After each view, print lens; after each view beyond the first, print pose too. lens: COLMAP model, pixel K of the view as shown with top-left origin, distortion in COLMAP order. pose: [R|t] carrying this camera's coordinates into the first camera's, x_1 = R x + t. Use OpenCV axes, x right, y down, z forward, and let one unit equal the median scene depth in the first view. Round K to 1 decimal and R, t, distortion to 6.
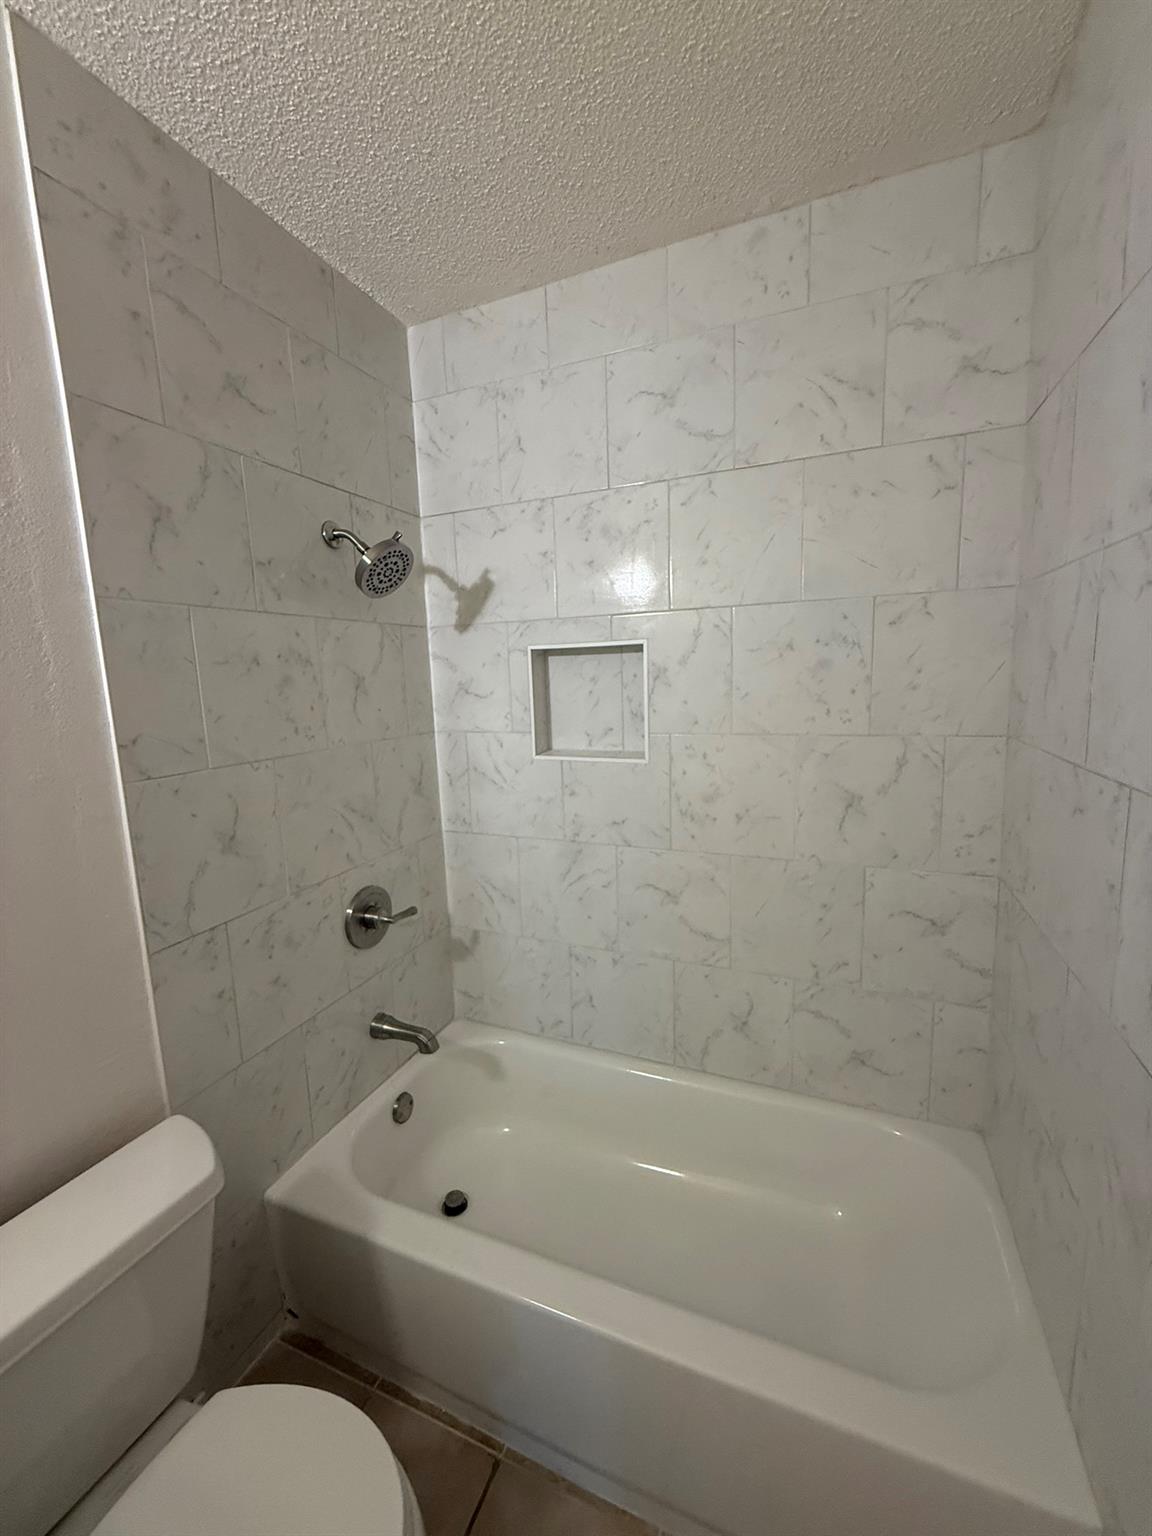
lens RADIAL K [[614.8, 0, 576.0], [0, 614.8, 768.0], [0, 0, 1]] dist [-0.003670, 0.000033]
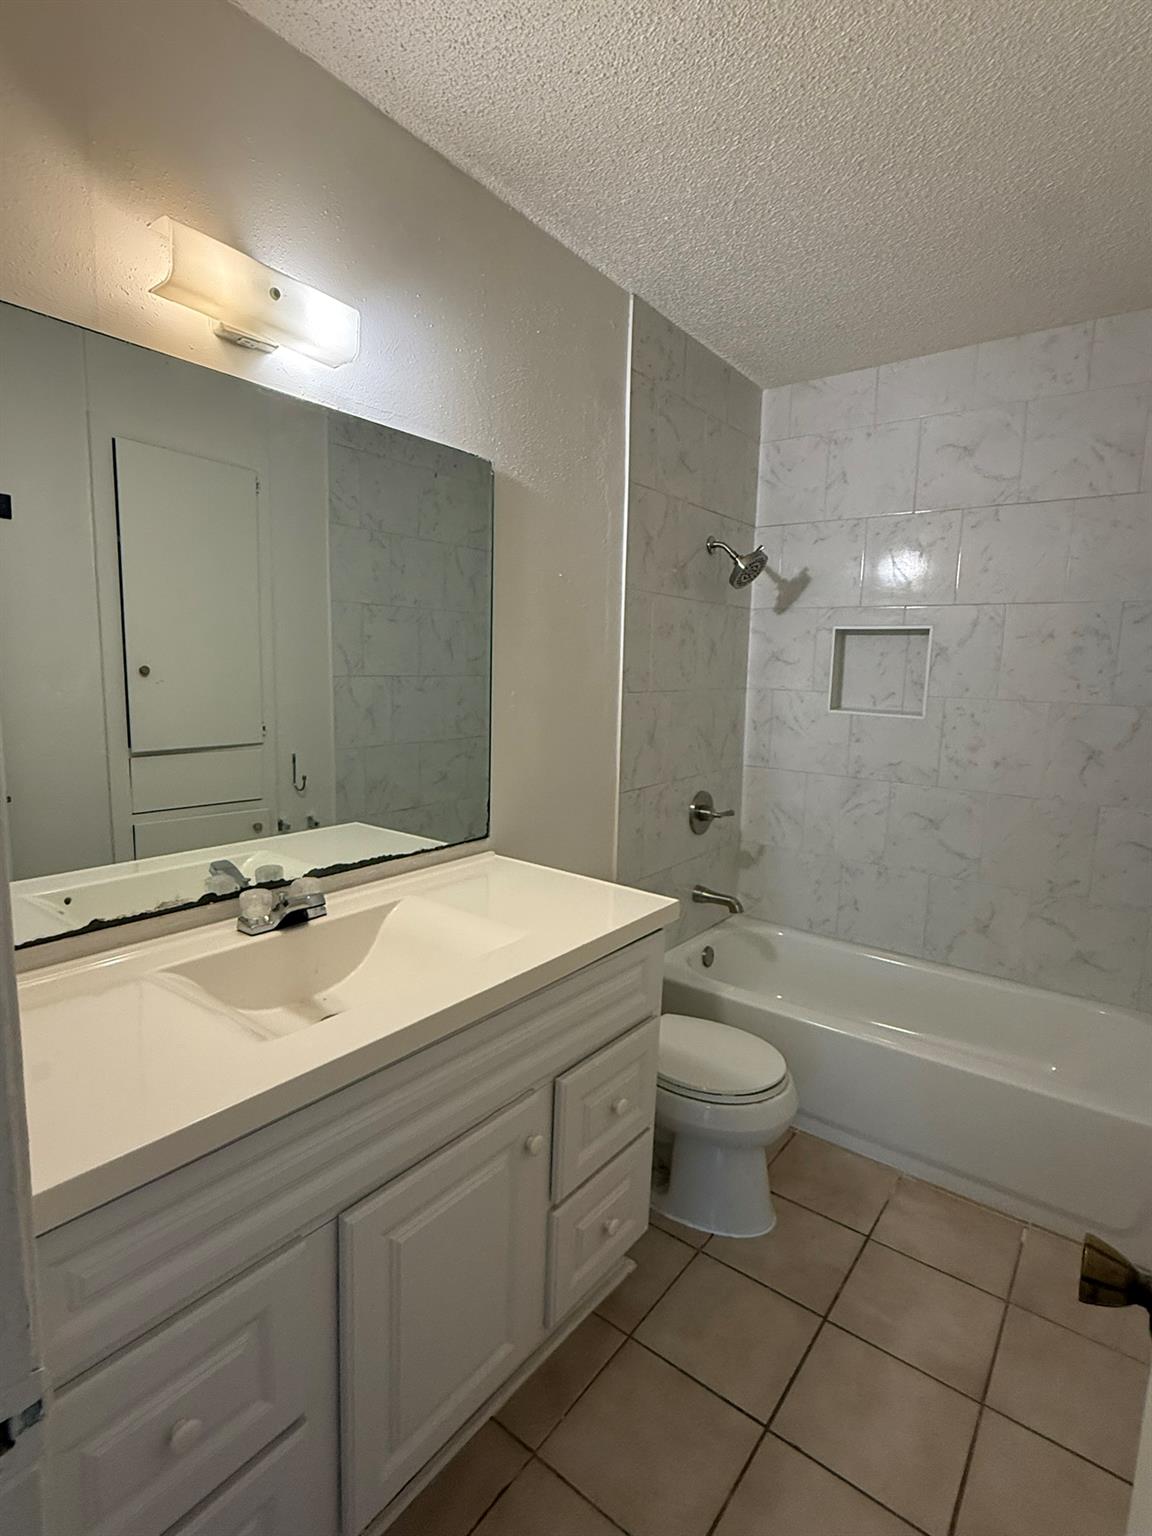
lens RADIAL K [[759.8, 0, 577.6], [0, 759.8, 767.5], [0, 0, 1]] dist [0.000450, -0.000284]
pose [[0.968116, 0.088202, -0.234461, -0.208181], [-0.089868, 0.995947, 0.003593, 0.154097], [0.233827, 0.017592, 0.972119, -0.744180]]
